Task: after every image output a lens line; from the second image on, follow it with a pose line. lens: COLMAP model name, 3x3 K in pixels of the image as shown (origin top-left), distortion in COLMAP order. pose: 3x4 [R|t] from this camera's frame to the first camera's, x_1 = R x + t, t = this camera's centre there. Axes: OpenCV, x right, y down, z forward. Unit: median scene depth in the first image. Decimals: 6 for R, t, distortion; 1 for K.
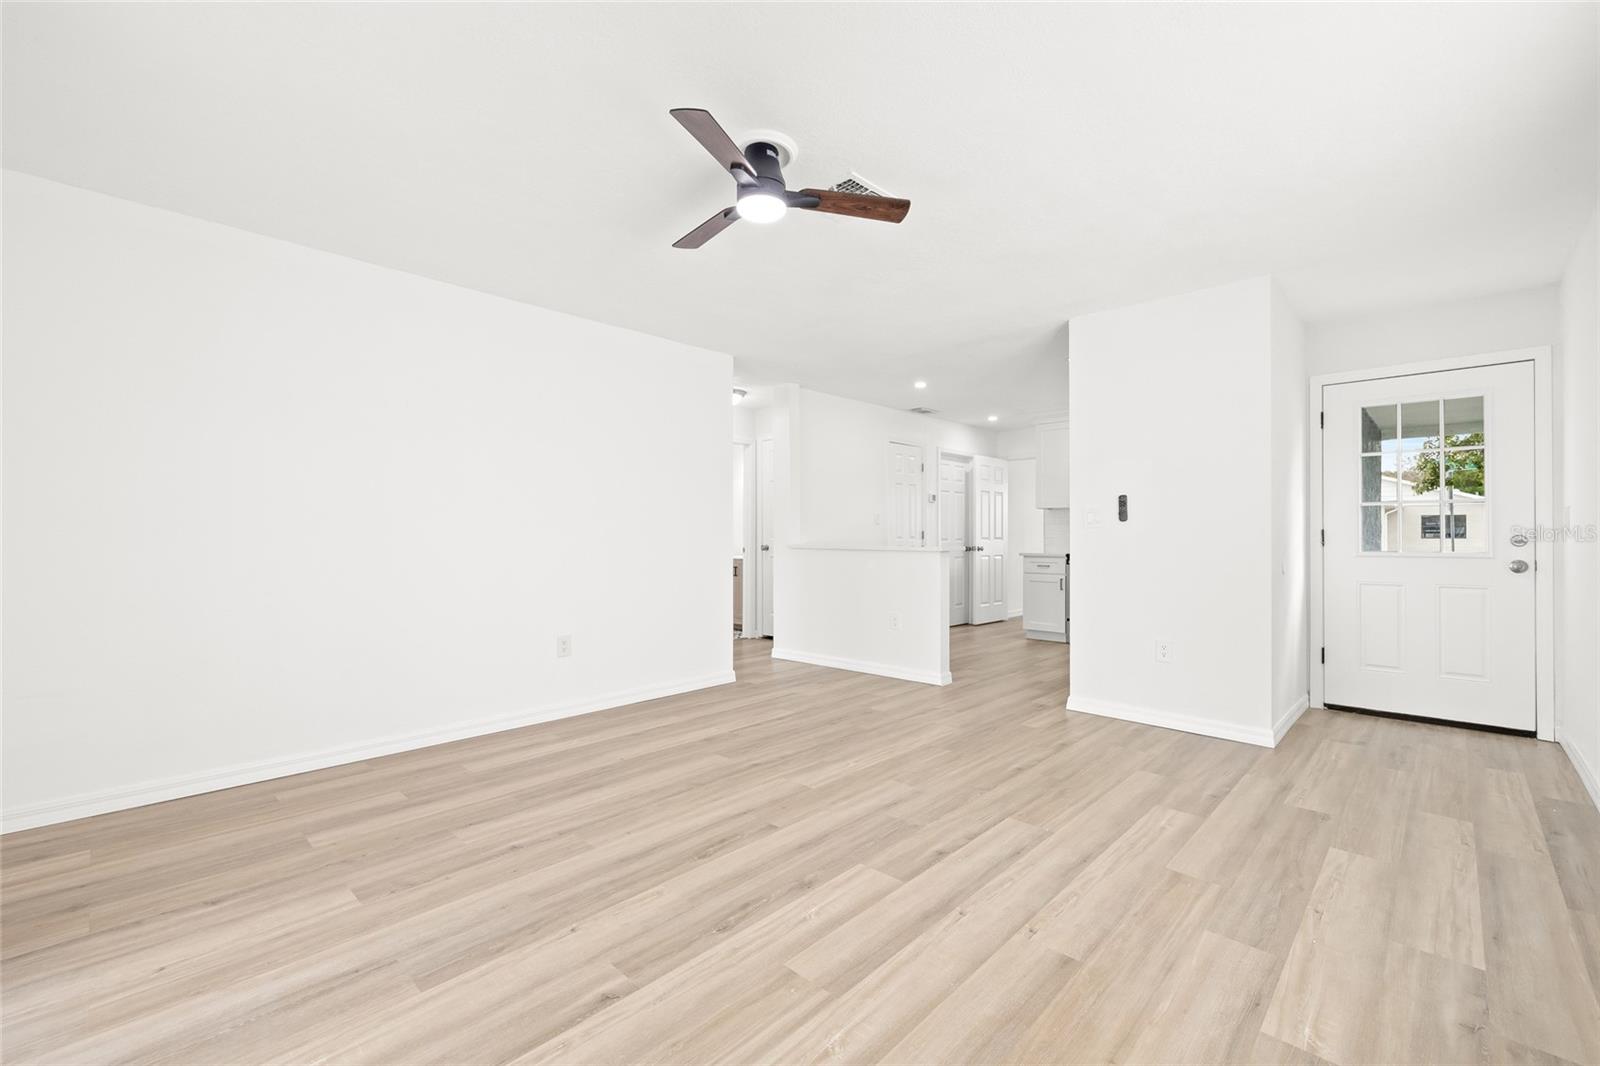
lens RADIAL K [[678.5, 0, 800.0], [0, 678.5, 533.0], [0, 0, 1]] dist [0.000922, 0.000105]
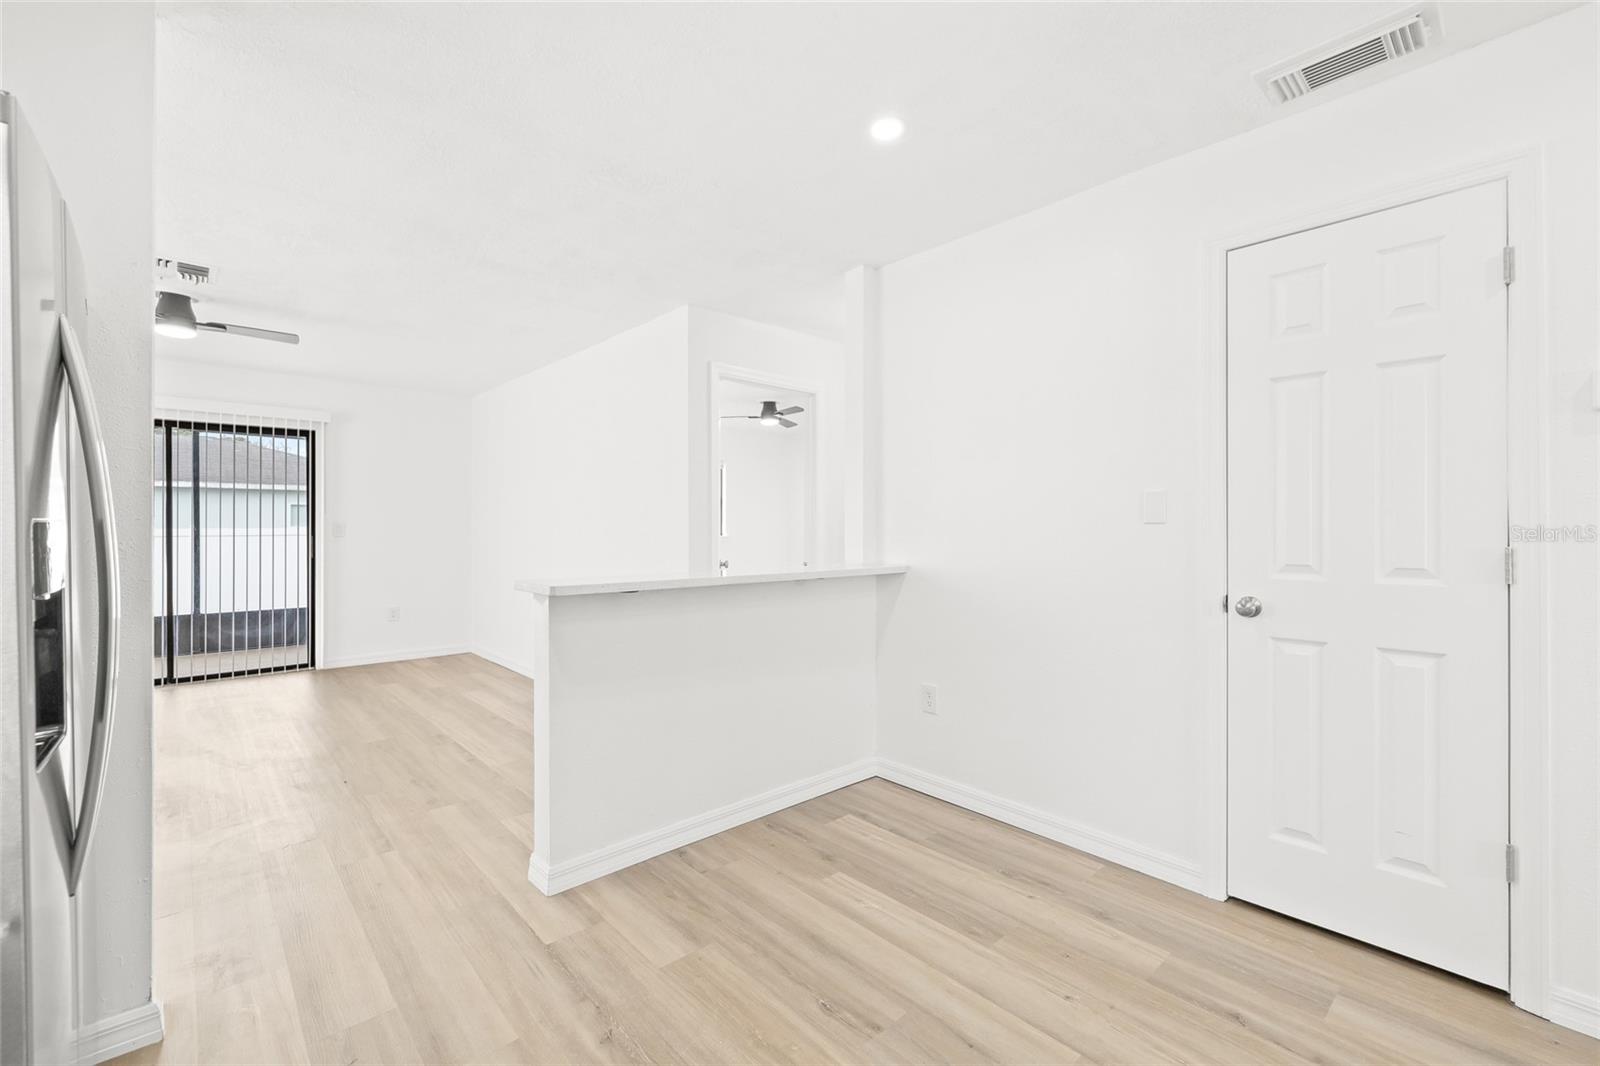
lens RADIAL K [[673.2, 0, 793.5], [0, 673.2, 527.7], [0, 0, 1]] dist [0.001050, -0.000074]
pose [[-0.070932, -0.005978, -0.997463, 0.920174], [-0.000218, 0.999982, -0.005977, -0.018824], [0.997481, -0.000207, -0.070932, 1.693223]]
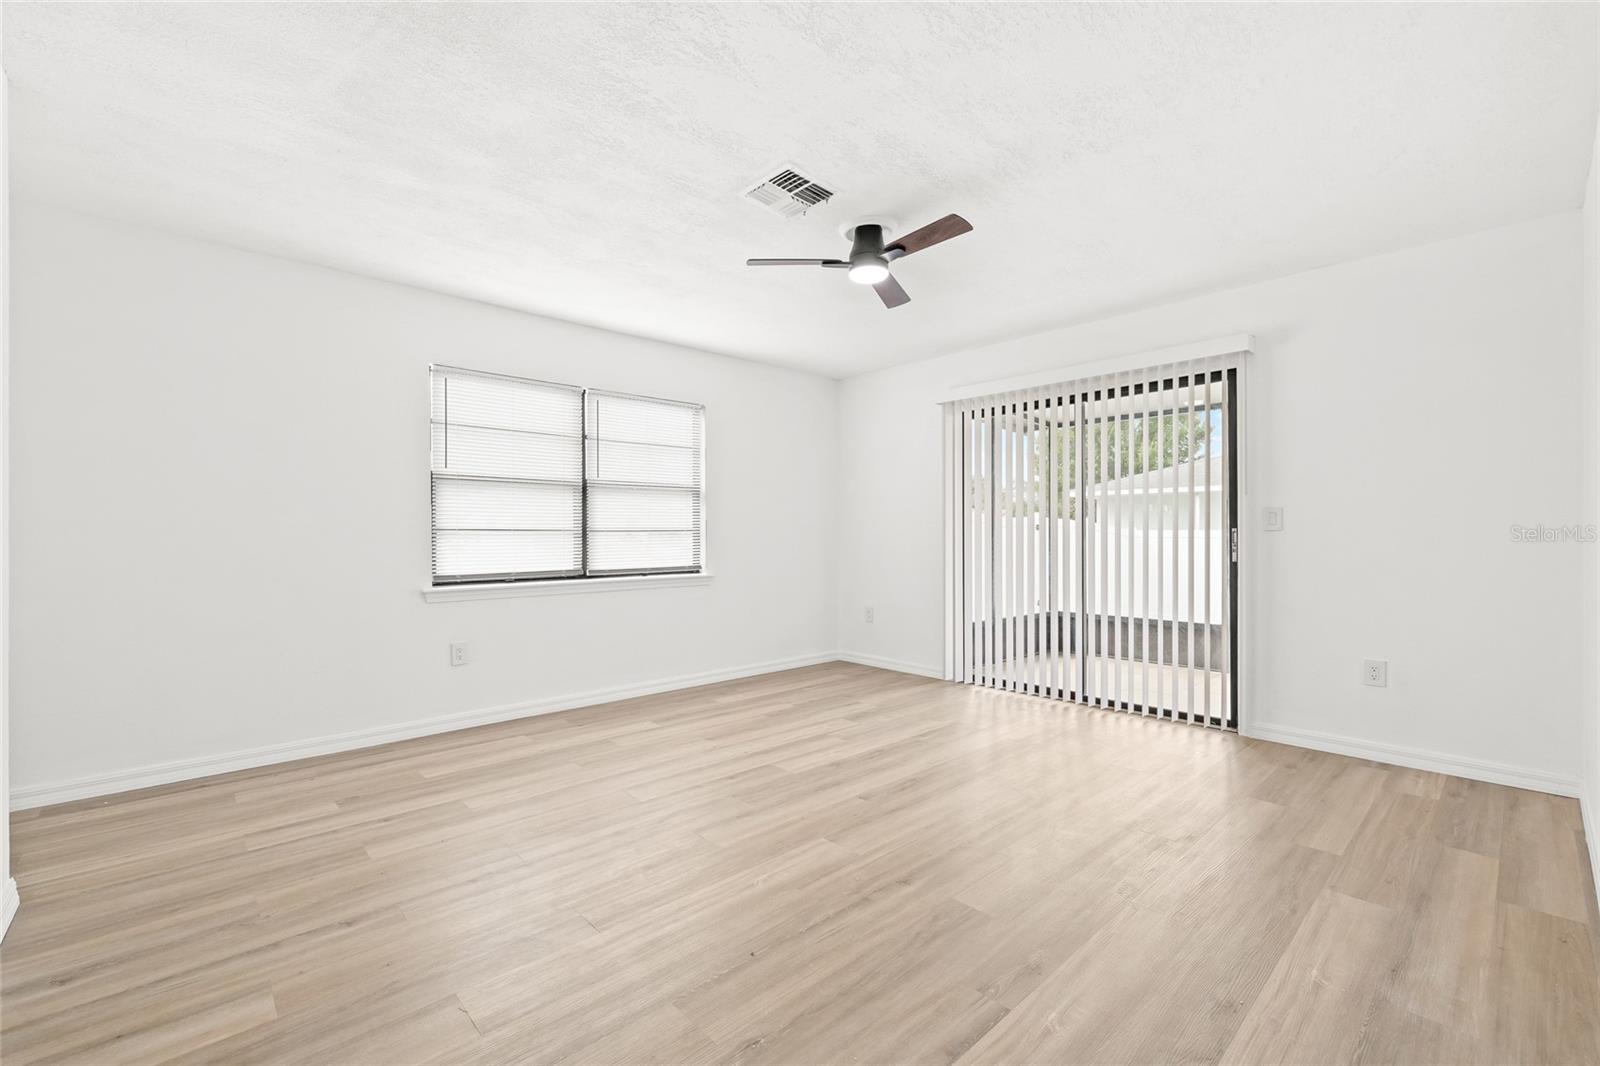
lens RADIAL K [[676.8, 0, 800.4], [0, 676.8, 543.0], [0, 0, 1]] dist [0.000369, 0.000103]
pose [[-0.998200, -0.000149, 0.059975, -0.002675], [0.000319, 0.999970, 0.007785, 0.005331], [-0.059974, 0.007790, -0.998170, 1.531656]]
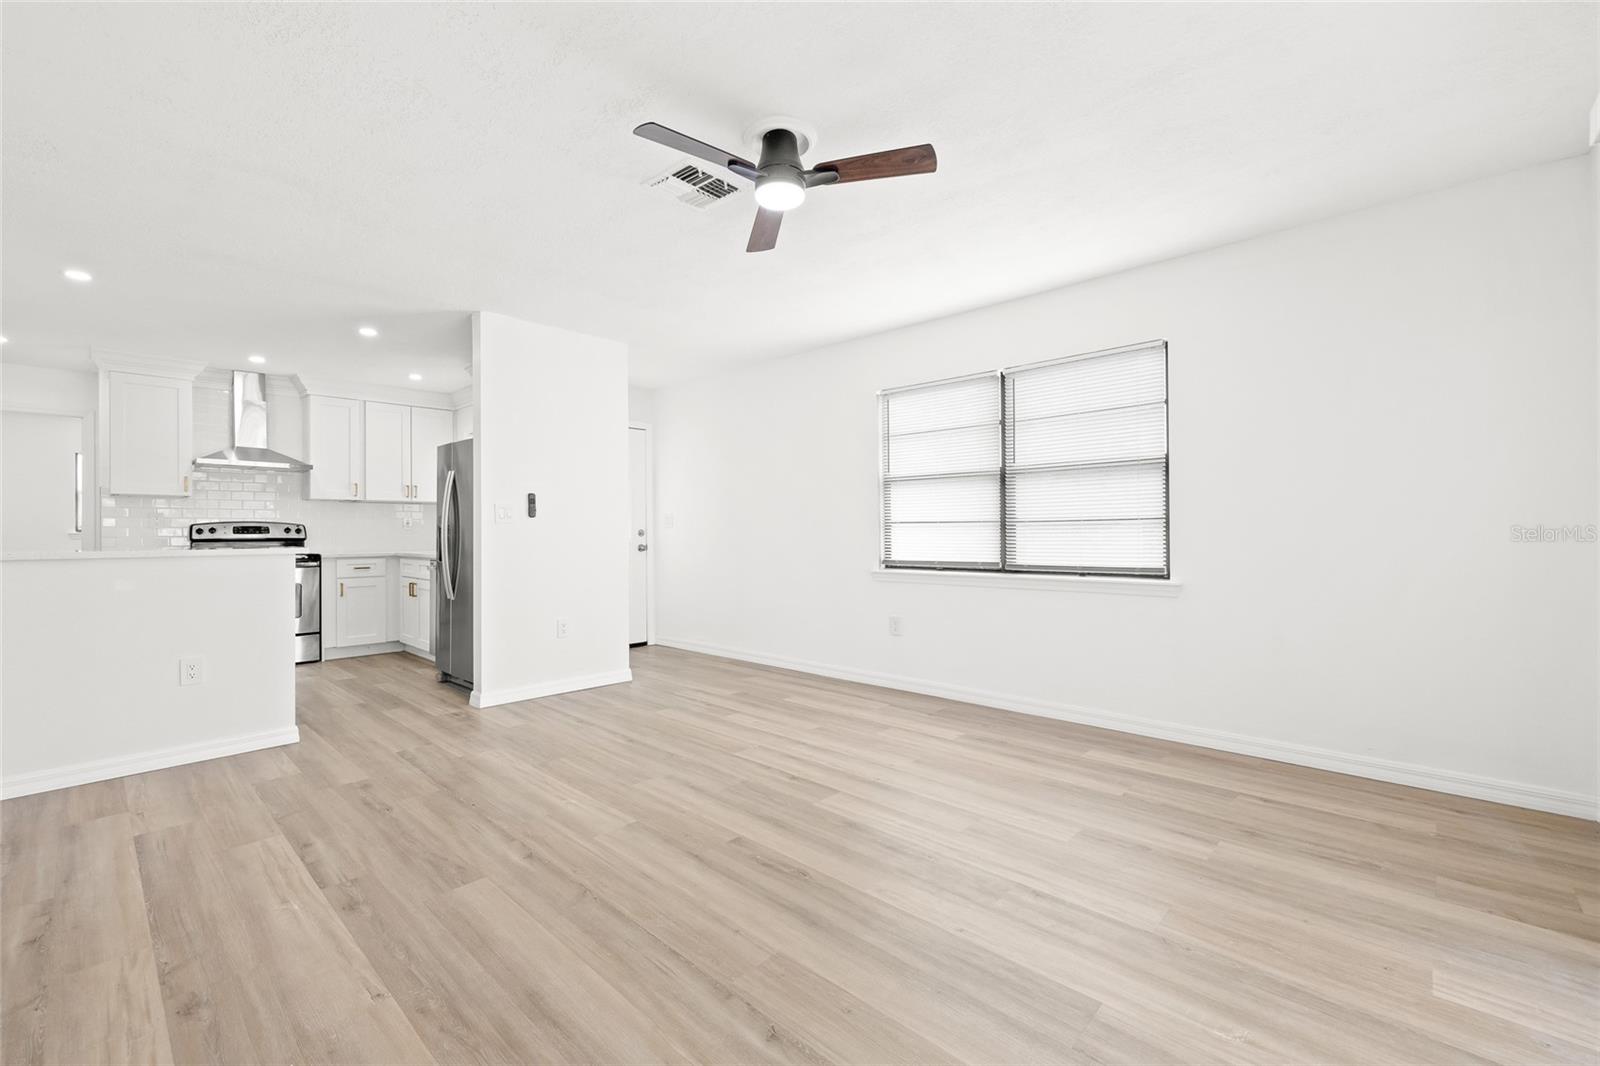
lens RADIAL K [[673.2, 0, 793.5], [0, 673.2, 527.7], [0, 0, 1]] dist [0.001050, -0.000074]
pose [[-0.005161, 0.001864, 0.999985, -0.704595], [0.003086, 0.999994, -0.001848, 0.003137], [-0.999982, 0.003076, -0.005167, 0.671290]]
